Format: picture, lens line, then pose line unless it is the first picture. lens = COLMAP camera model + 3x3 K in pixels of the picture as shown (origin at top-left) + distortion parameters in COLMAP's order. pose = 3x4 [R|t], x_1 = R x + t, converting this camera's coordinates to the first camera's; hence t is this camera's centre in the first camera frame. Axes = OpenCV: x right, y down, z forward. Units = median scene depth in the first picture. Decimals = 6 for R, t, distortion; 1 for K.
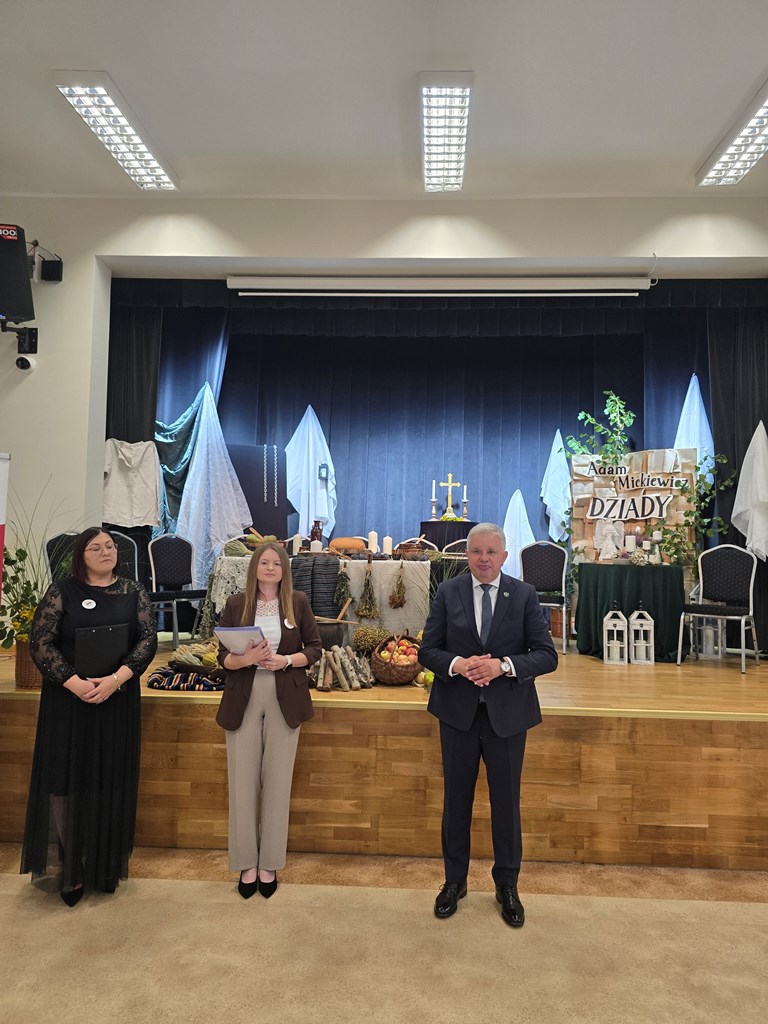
lens RADIAL K [[691.4, 0, 392.1], [0, 691.4, 505.6], [0, 0, 1]] dist [0.054593, -0.049898]
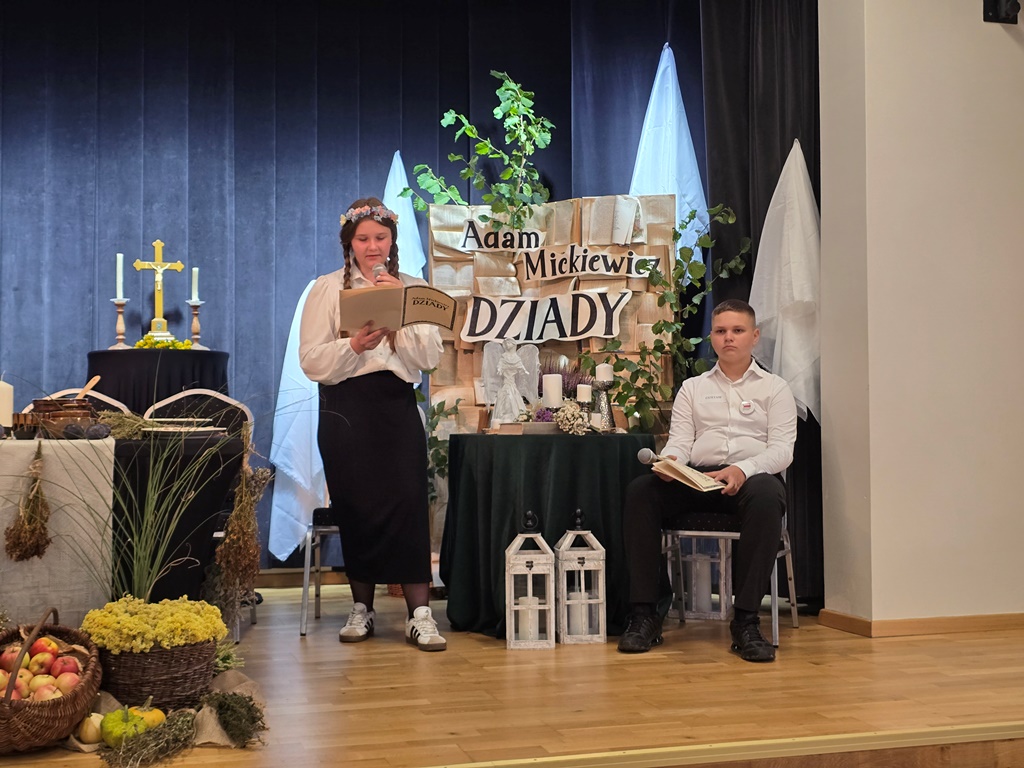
lens RADIAL K [[1367.1, 0, 512.0], [0, 1367.1, 384.0], [0, 0, 1]] dist [0.168971, -0.471765]
pose [[0.943747, -0.014901, 0.330333, 0.006853], [0.003054, 0.999334, 0.036352, 0.015976], [-0.330655, -0.033299, 0.943164, 0.126647]]
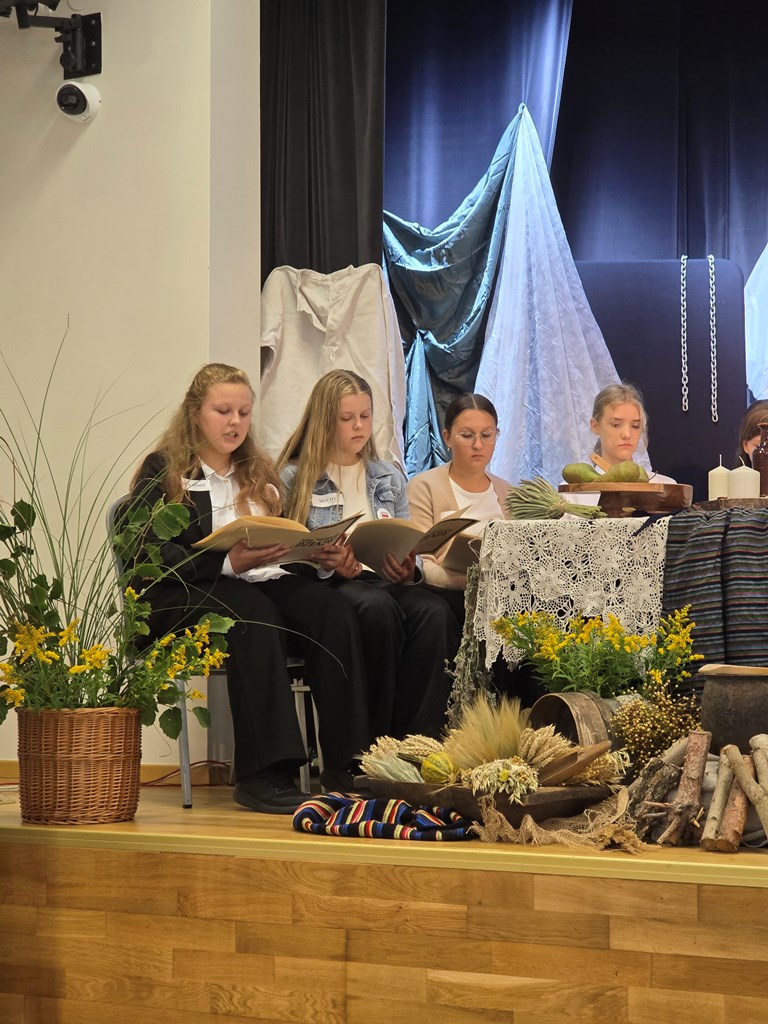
lens RADIAL K [[1947.4, 0, 403.2], [0, 1947.4, 511.9], [0, 0, 1]] dist [0.001758, 0.078988]
pose [[0.904172, -0.049321, -0.424312, 0.131034], [0.043957, 0.998782, -0.022428, 0.074545], [0.424901, 0.001627, 0.905238, 0.014633]]
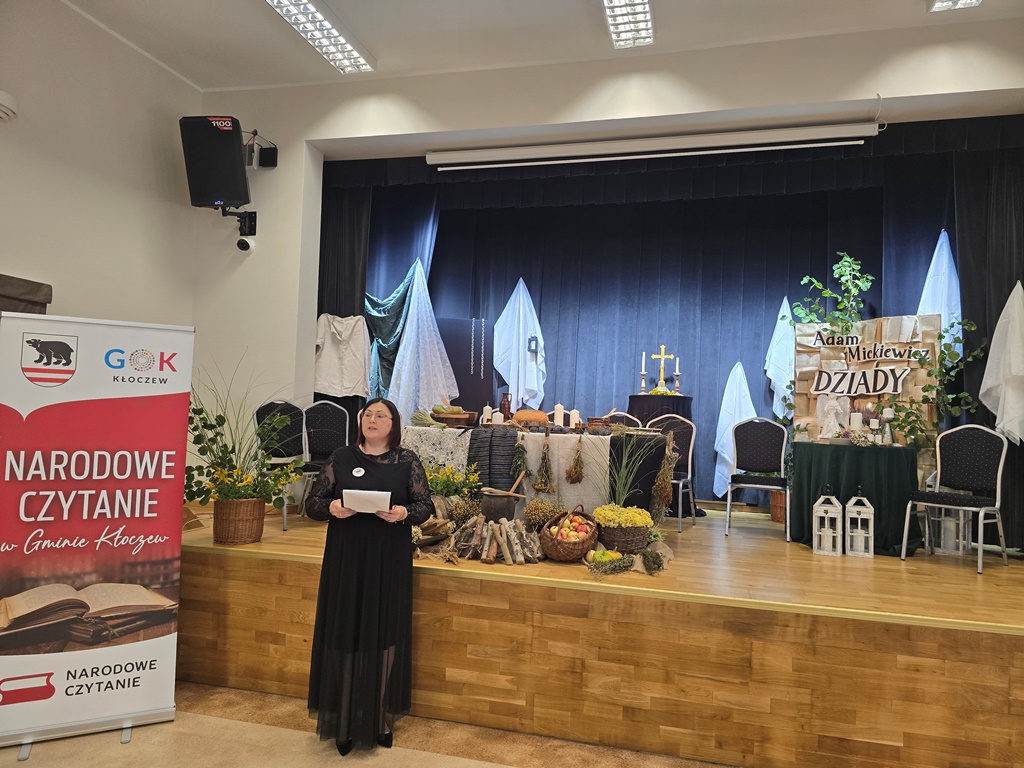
lens RADIAL K [[684.8, 0, 509.3], [0, 684.8, 387.1], [0, 0, 1]] dist [0.060164, -0.058497]
pose [[0.977355, 0.008011, -0.211453, 0.095798], [-0.005715, 0.999918, 0.011470, 0.002577], [0.211528, -0.010001, 0.977321, 0.033389]]
